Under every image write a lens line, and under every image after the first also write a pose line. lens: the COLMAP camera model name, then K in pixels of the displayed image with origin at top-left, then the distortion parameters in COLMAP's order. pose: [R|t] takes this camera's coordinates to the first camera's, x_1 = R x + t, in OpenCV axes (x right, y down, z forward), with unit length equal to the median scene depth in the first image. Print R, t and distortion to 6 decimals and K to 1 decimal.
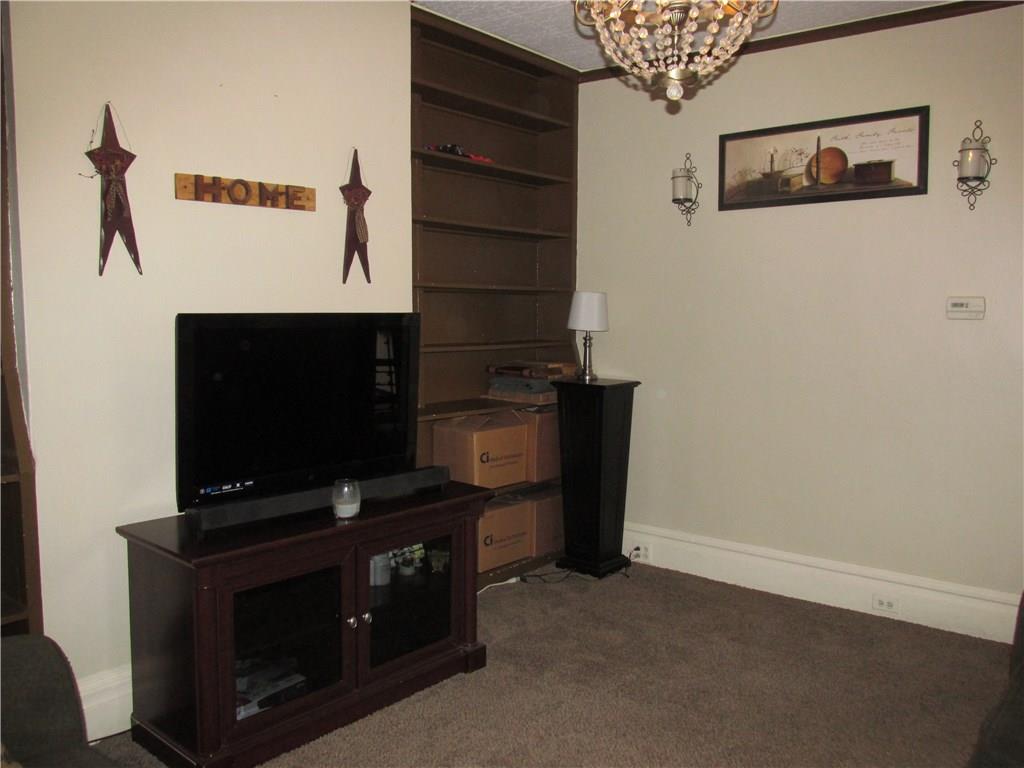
lens RADIAL K [[841.1, 0, 516.8], [0, 841.1, 384.2], [0, 0, 1]] dist [-0.028186, -0.006844]
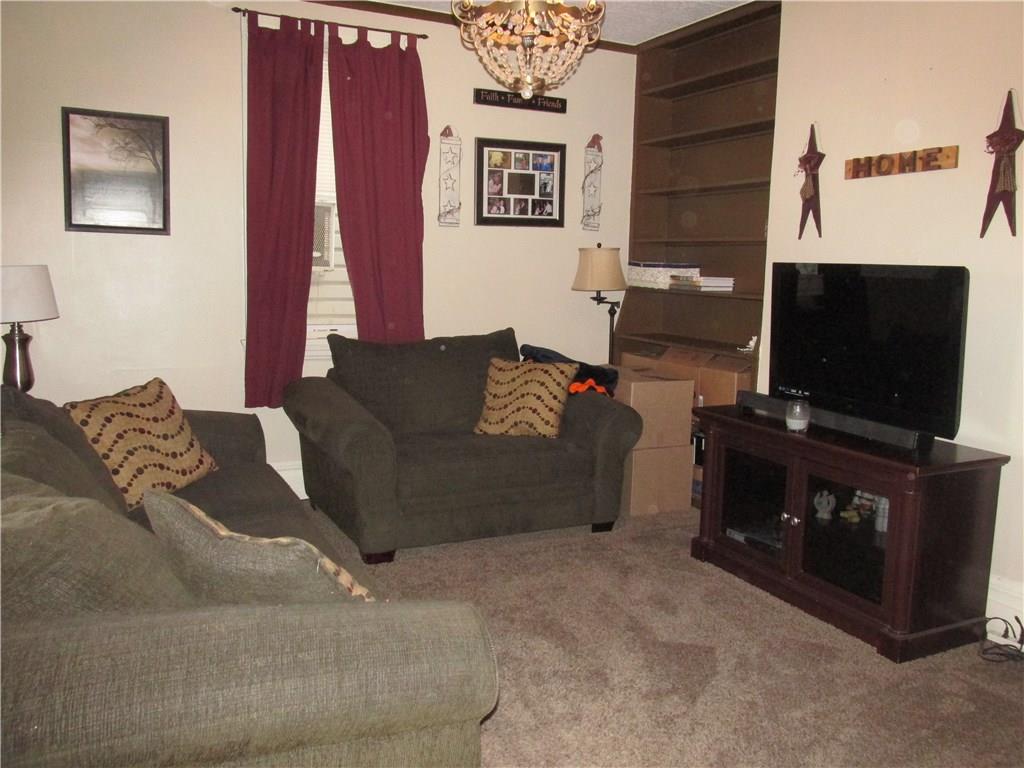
lens RADIAL K [[841.1, 0, 516.8], [0, 841.1, 384.2], [0, 0, 1]] dist [-0.028186, -0.006844]
pose [[-0.396663, 0.118101, -0.910336, 1.007457], [-0.105089, 0.979327, 0.172842, -0.072170], [0.911929, 0.164227, -0.376051, 1.017375]]
